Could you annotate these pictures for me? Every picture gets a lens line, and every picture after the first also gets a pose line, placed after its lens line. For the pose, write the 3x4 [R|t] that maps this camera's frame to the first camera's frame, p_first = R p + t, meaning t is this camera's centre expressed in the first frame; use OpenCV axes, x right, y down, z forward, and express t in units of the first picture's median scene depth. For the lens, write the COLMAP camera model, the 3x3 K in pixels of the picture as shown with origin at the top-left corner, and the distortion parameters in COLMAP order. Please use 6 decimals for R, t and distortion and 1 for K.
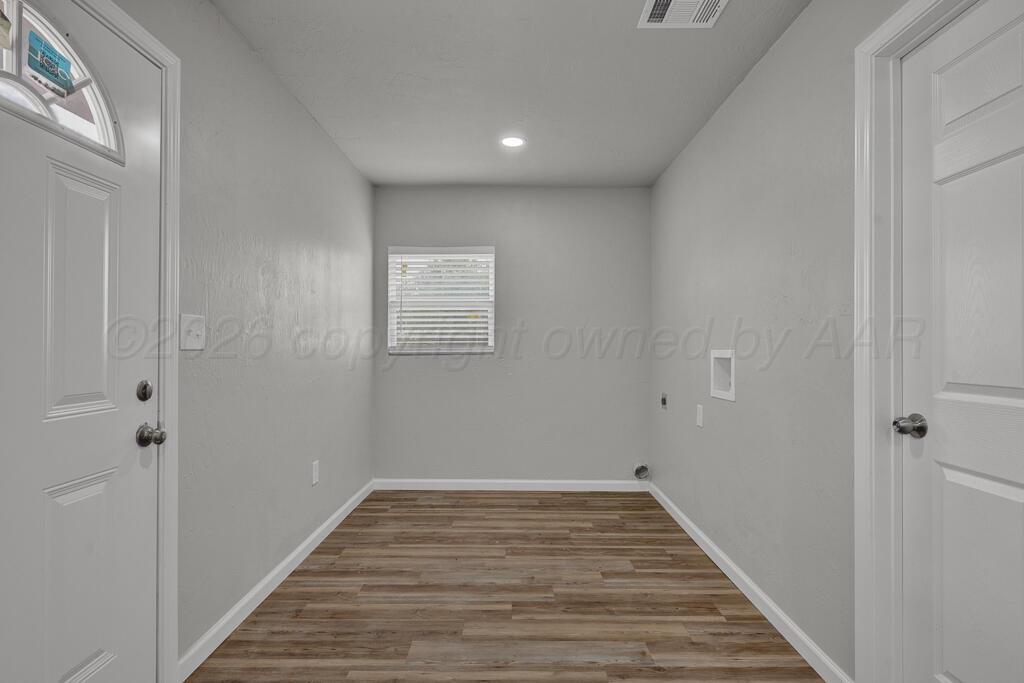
lens RADIAL K [[489.1, 0, 510.7], [0, 489.1, 343.0], [0, 0, 1]] dist [0.005019, 0.000236]
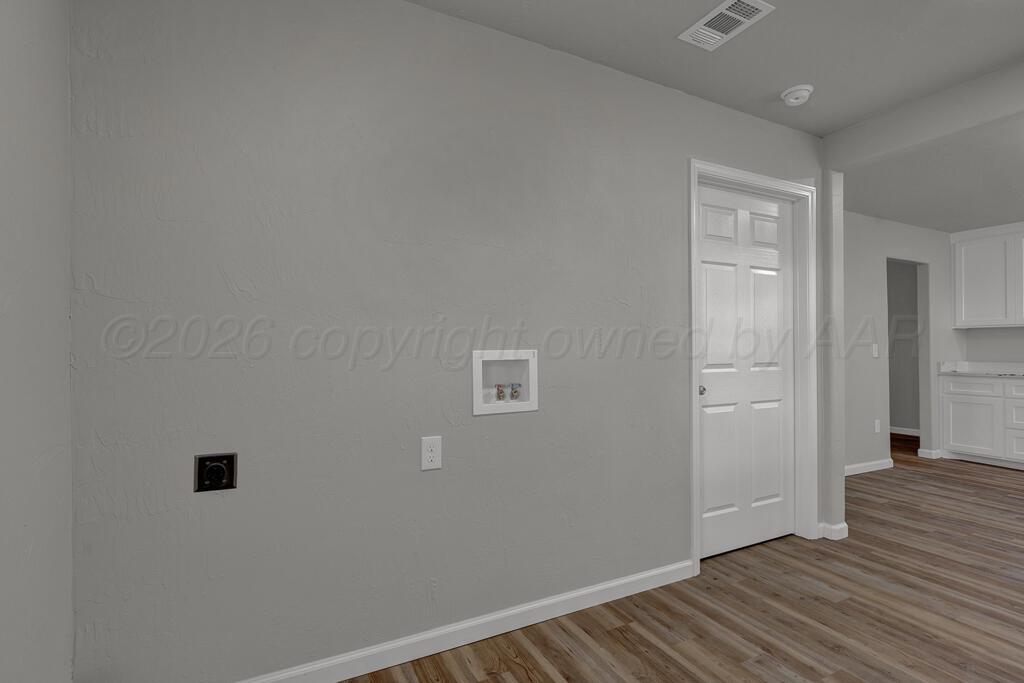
lens RADIAL K [[489.1, 0, 511.6], [0, 489.1, 343.0], [0, 0, 1]] dist [0.005019, 0.000236]
pose [[-0.458577, 0.010360, 0.888594, -0.333011], [-0.008319, 0.999838, -0.015951, 0.017498], [-0.888616, -0.014707, -0.458416, 1.673285]]
